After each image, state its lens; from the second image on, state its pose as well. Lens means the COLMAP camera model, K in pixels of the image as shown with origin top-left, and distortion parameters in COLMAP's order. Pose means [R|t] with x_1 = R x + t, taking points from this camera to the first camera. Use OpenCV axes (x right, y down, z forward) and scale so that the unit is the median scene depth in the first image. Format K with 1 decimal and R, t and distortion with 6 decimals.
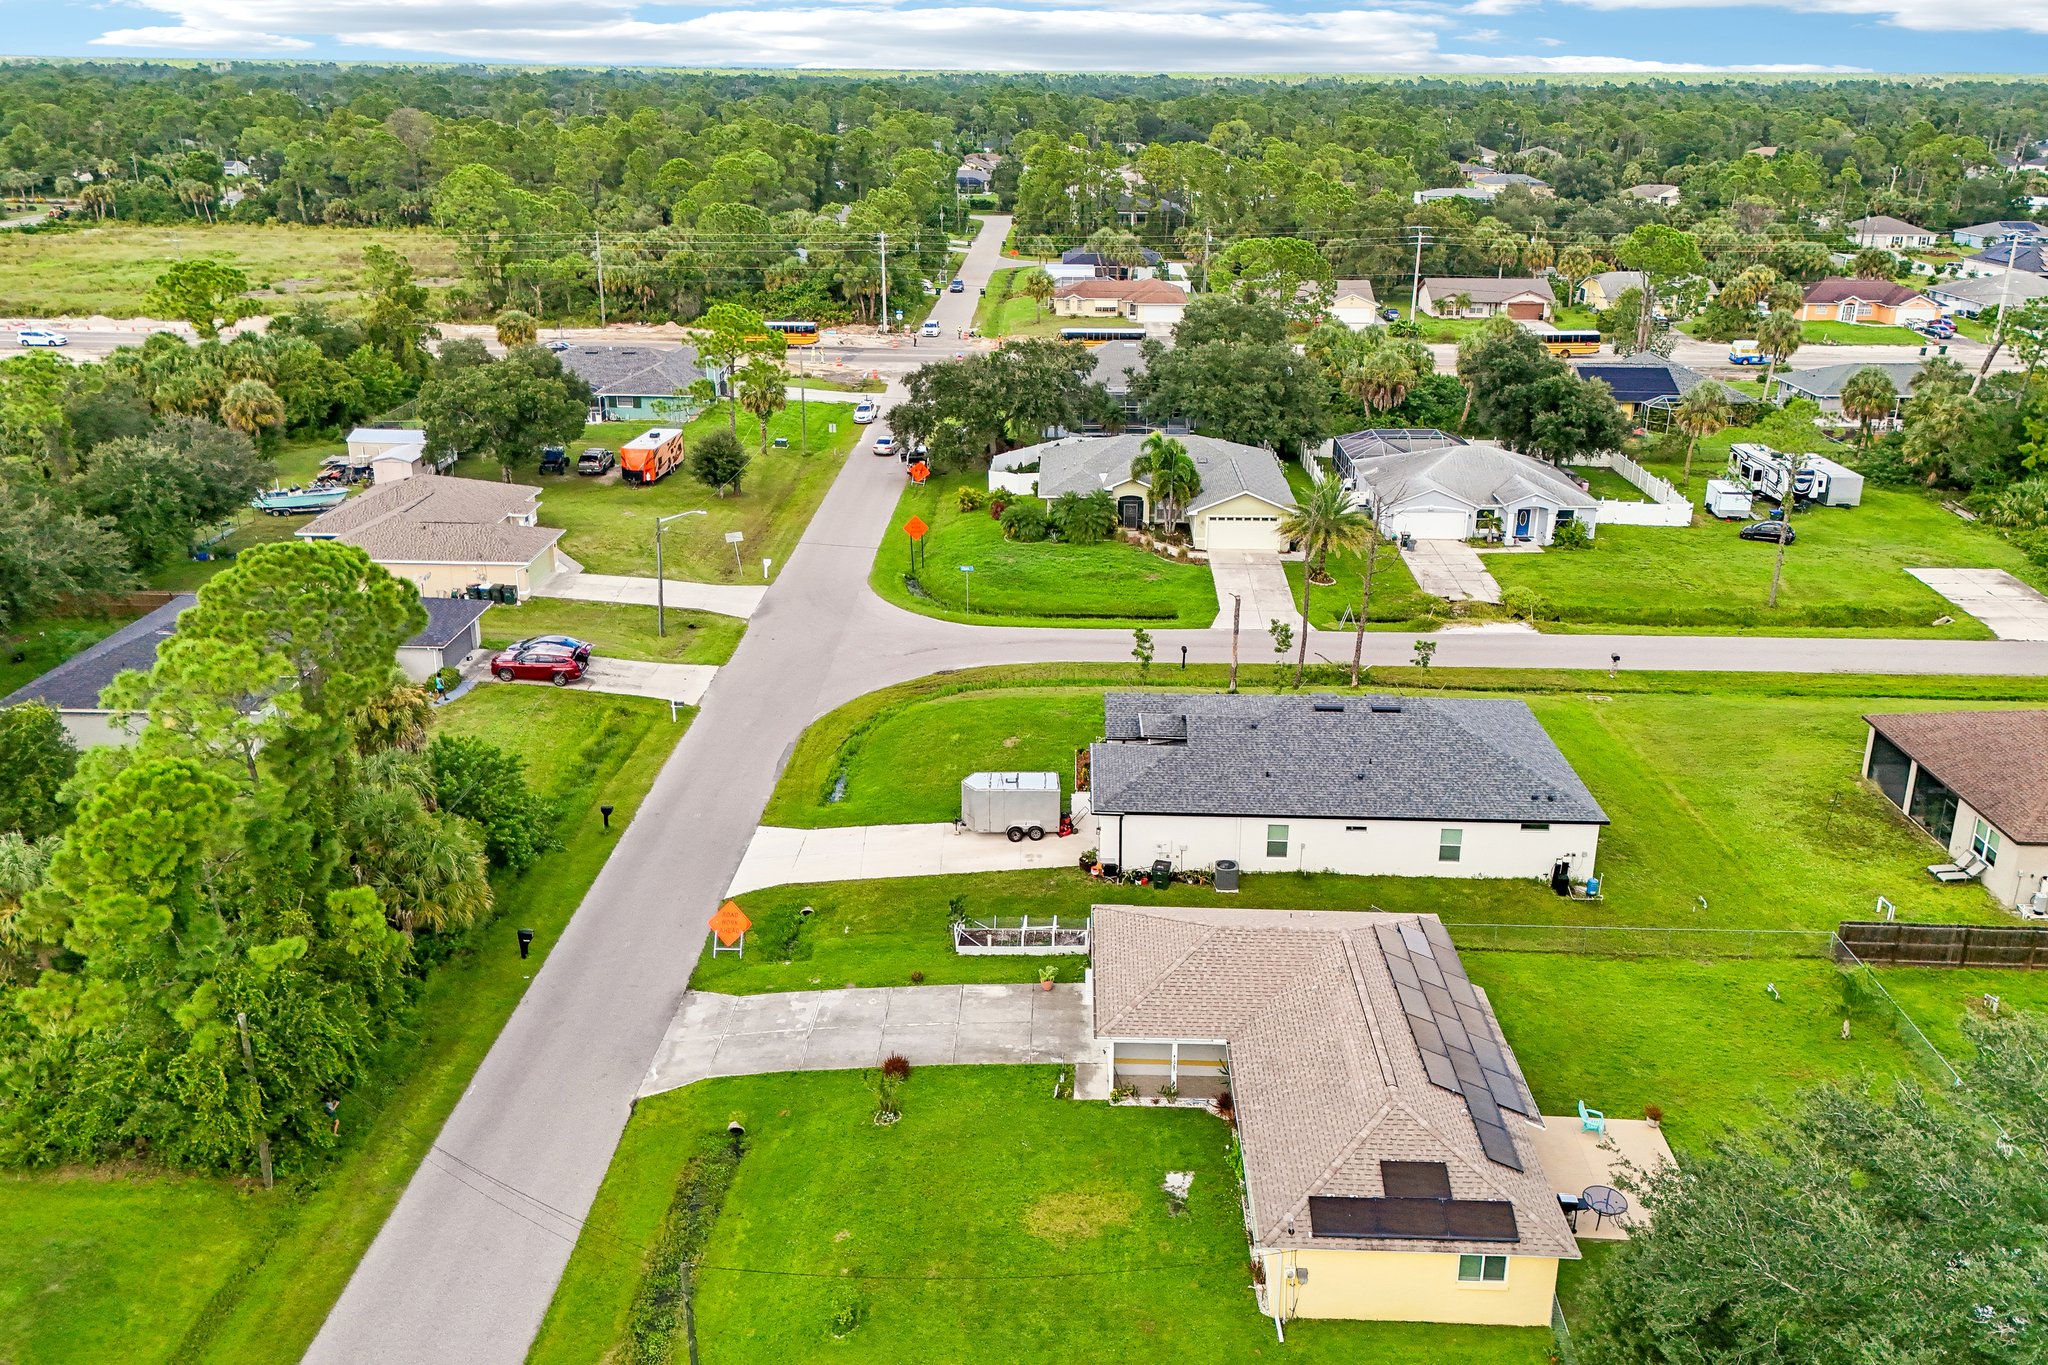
lens RADIAL K [[1530.9, 0, 1030.6], [0, 1530.9, 687.0], [0, 0, 1]] dist [0.074573, -0.067066]
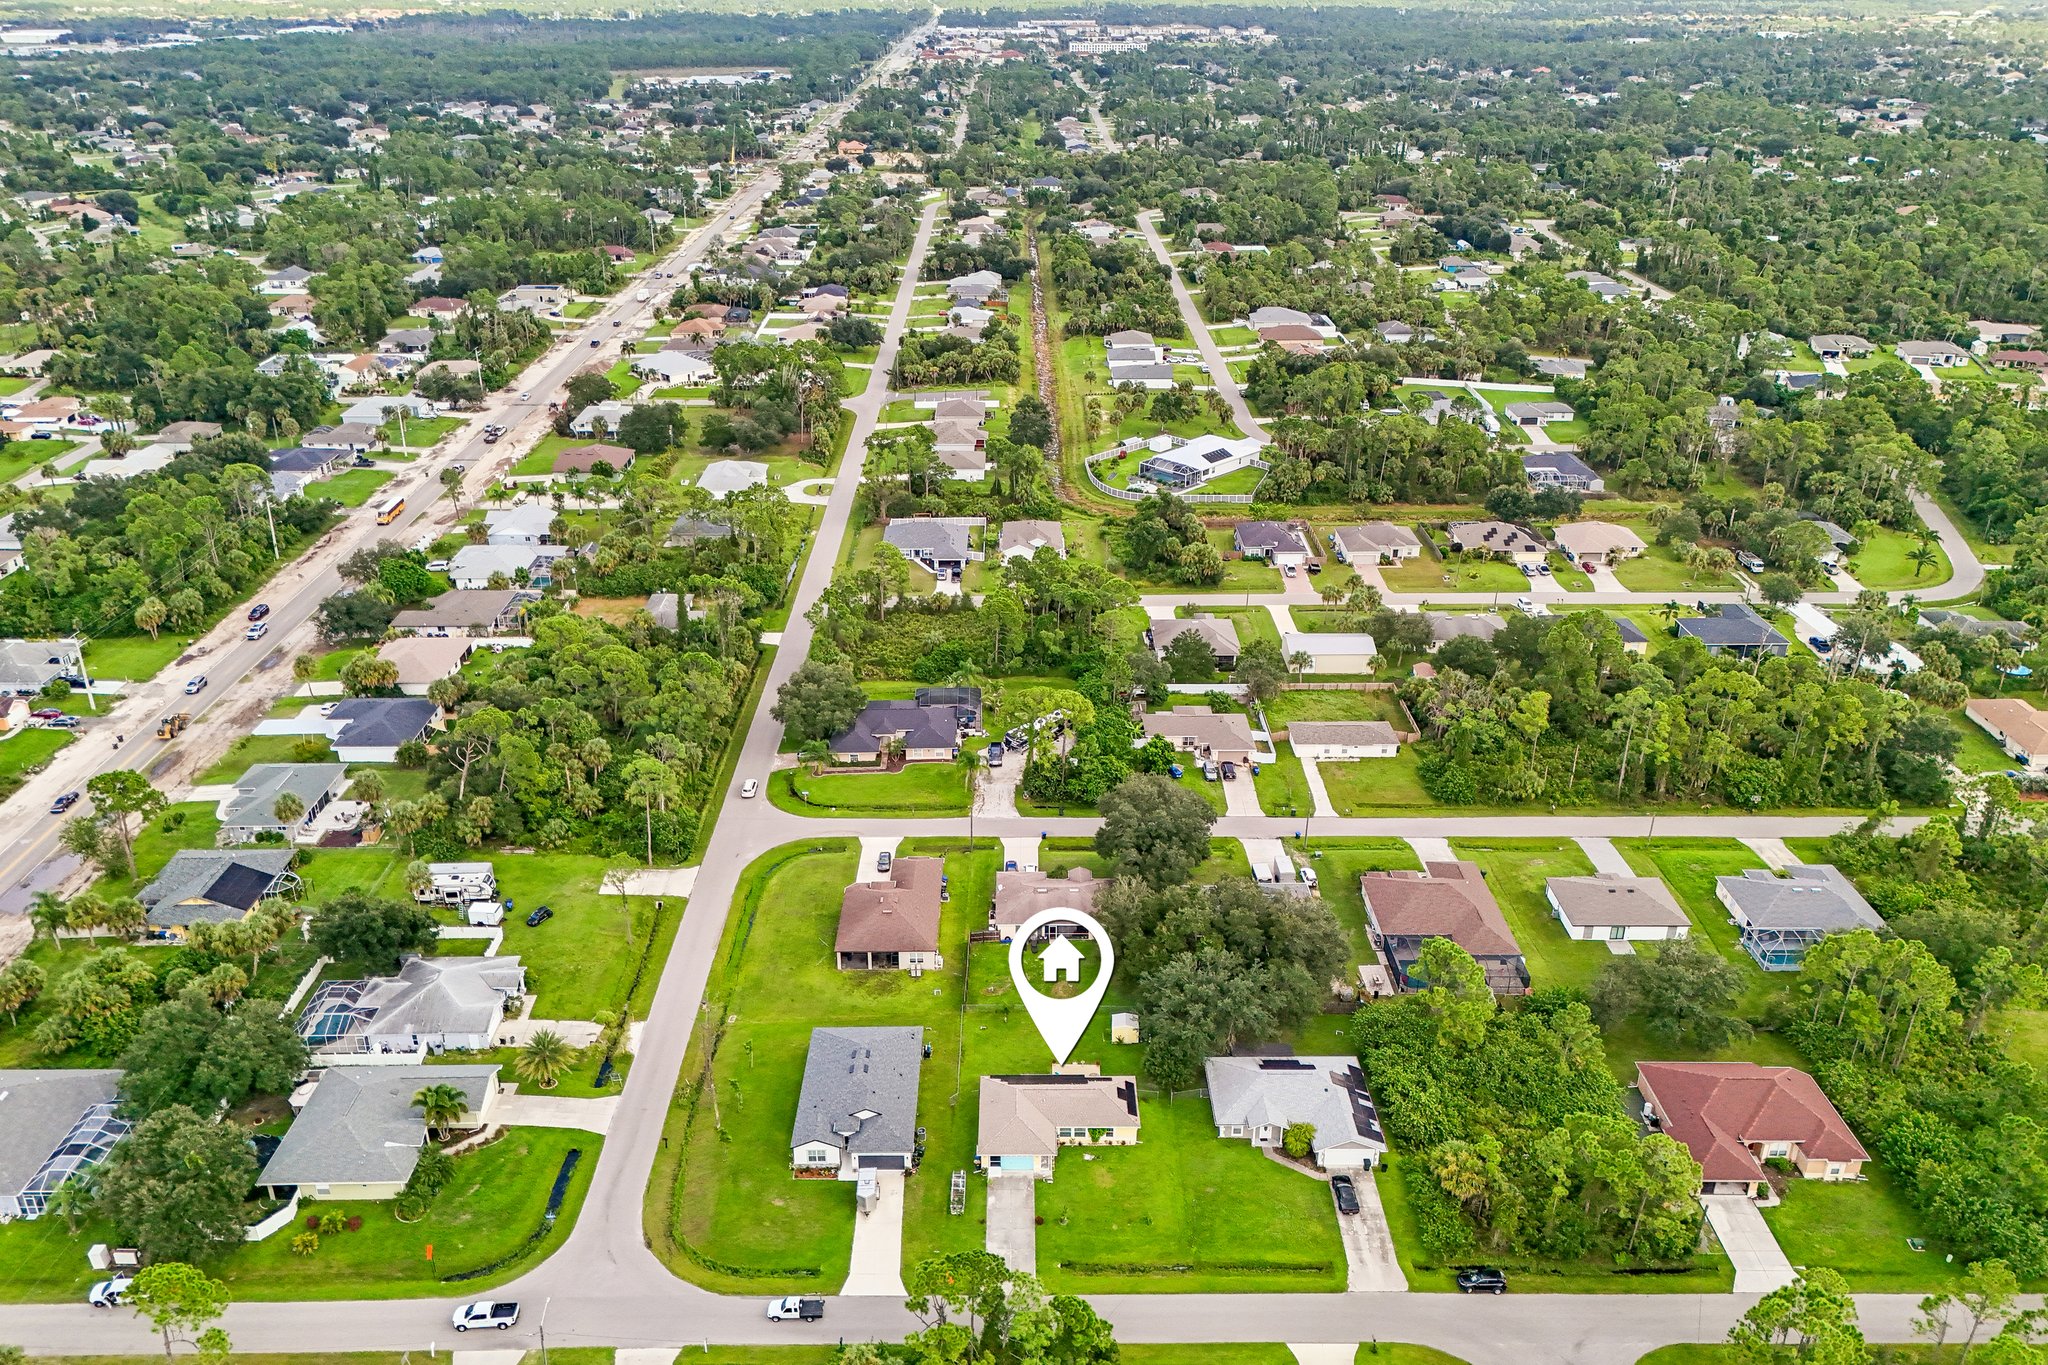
lens RADIAL K [[1530.9, 0, 1035.2], [0, 1530.9, 686.9], [0, 0, 1]] dist [0.074573, -0.067066]
pose [[-0.042110, -0.430161, 0.901770, -1.622256], [0.365321, 0.833442, 0.414627, -1.293271], [-0.929929, 0.346895, 0.122051, 0.180194]]
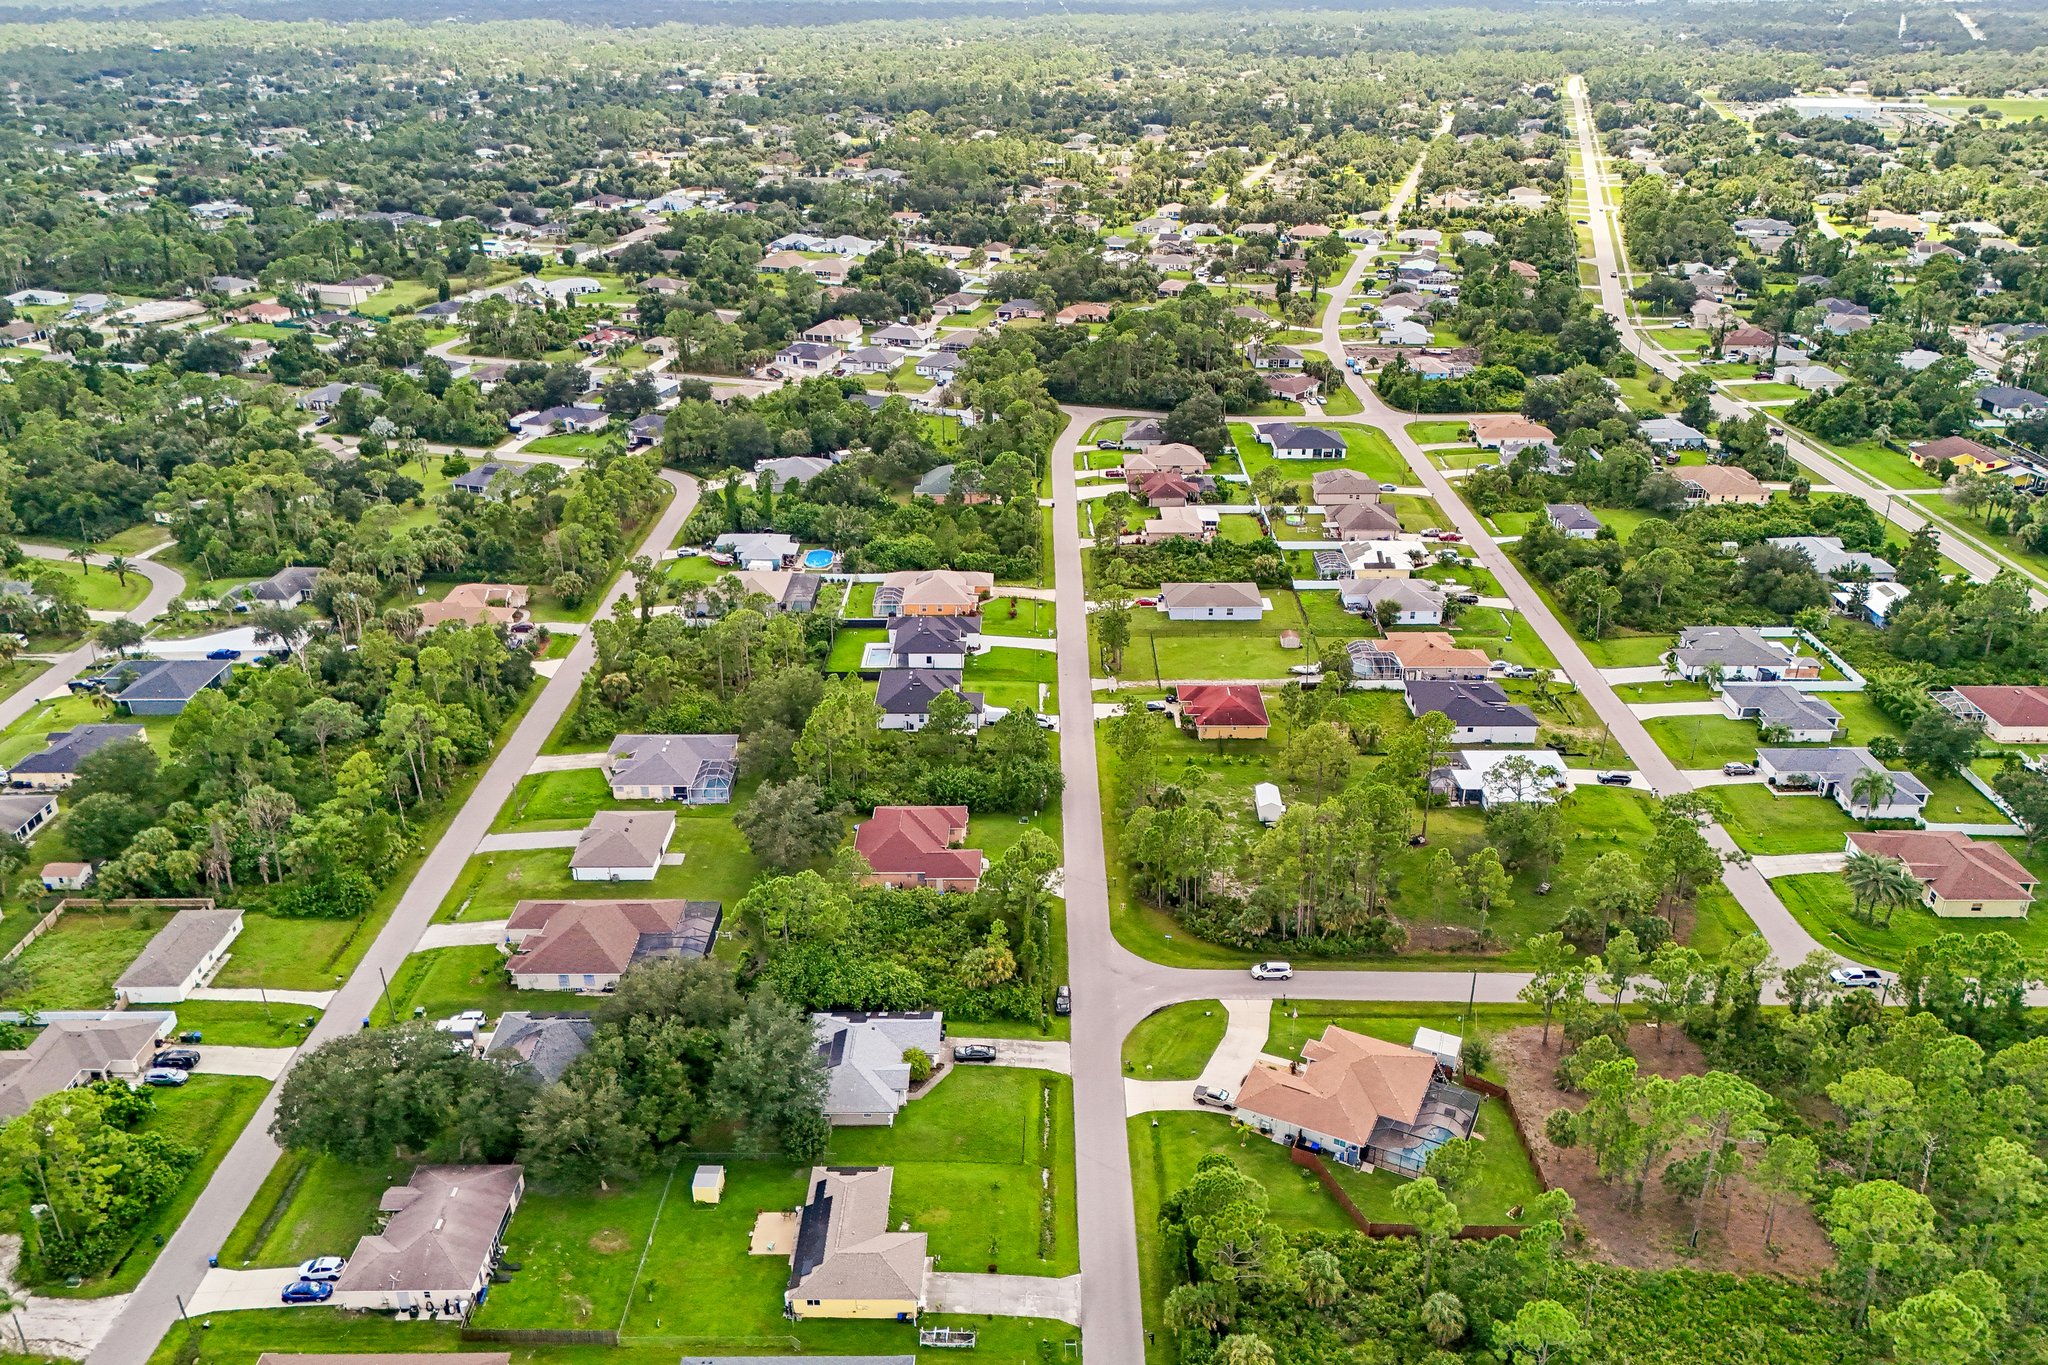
lens RADIAL K [[1530.9, 0, 1011.5], [0, 1530.9, 679.9], [0, 0, 1]] dist [0.074573, -0.067066]
pose [[-0.999840, 0.010827, -0.014255, -0.063865], [-0.002932, 0.686524, 0.727101, -1.812199], [0.017659, 0.727026, -0.686382, 1.498660]]
